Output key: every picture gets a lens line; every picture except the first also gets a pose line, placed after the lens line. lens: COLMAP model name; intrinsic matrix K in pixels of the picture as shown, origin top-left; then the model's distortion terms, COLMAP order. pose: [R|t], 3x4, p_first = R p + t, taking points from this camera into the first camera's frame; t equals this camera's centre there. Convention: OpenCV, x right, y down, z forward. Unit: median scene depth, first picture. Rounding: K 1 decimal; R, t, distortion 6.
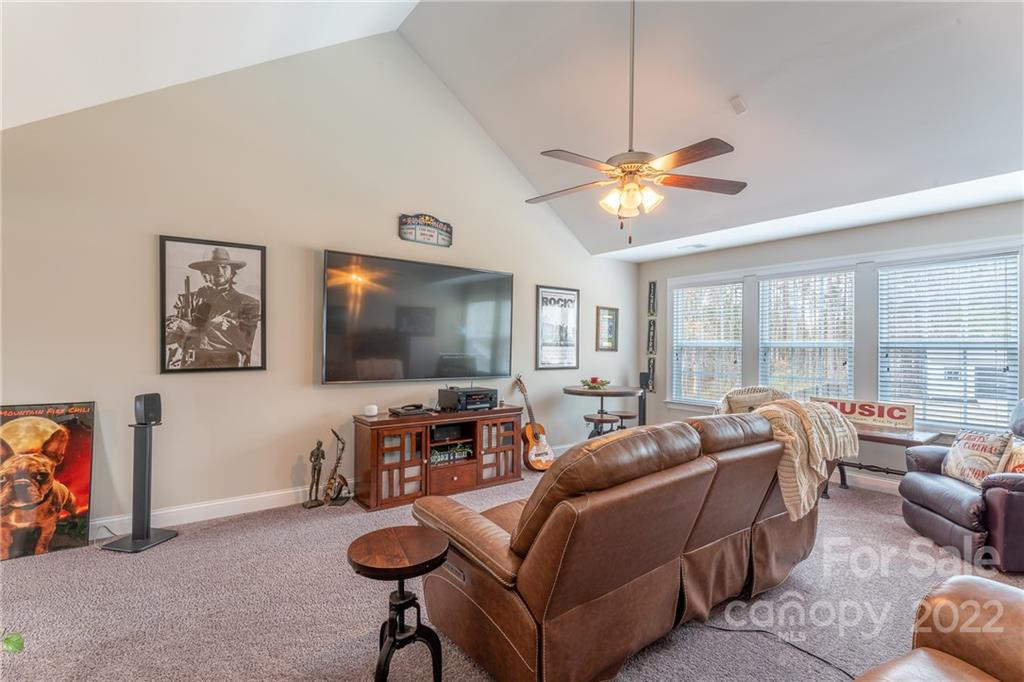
lens RADIAL K [[478.6, 0, 512.0], [0, 478.6, 341.0], [0, 0, 1]] dist [-0.014269, -0.000187]
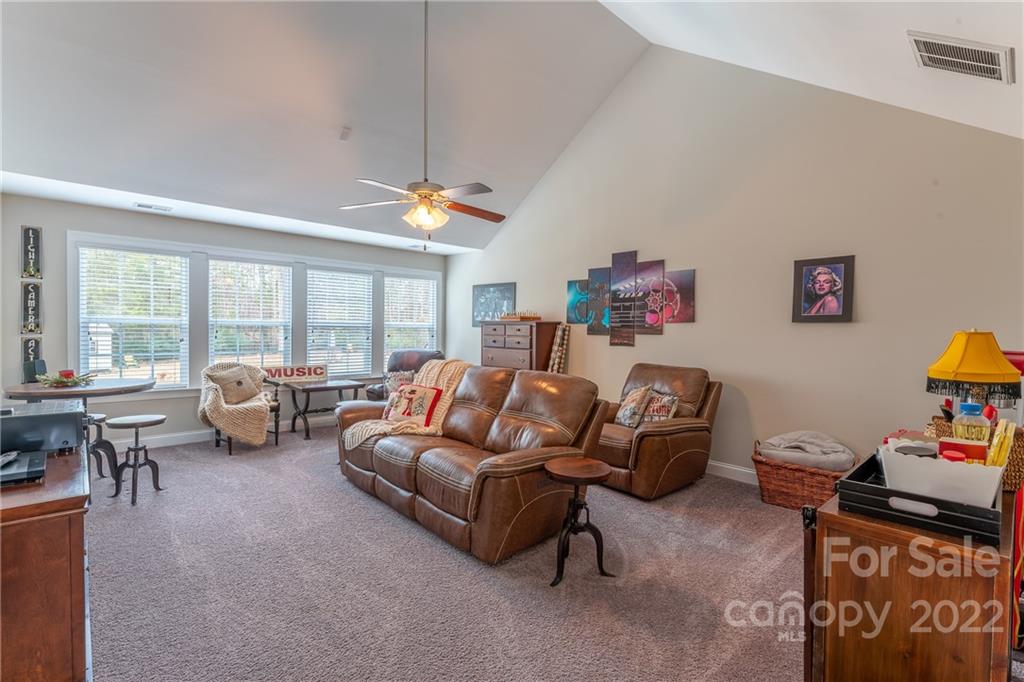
lens RADIAL K [[478.6, 0, 512.0], [0, 478.6, 341.0], [0, 0, 1]] dist [-0.014269, -0.000187]
pose [[-0.113805, -0.036871, 0.992819, -0.633139], [-0.021247, 0.999173, 0.034671, -0.000336], [-0.993276, -0.017149, -0.114494, 0.546126]]
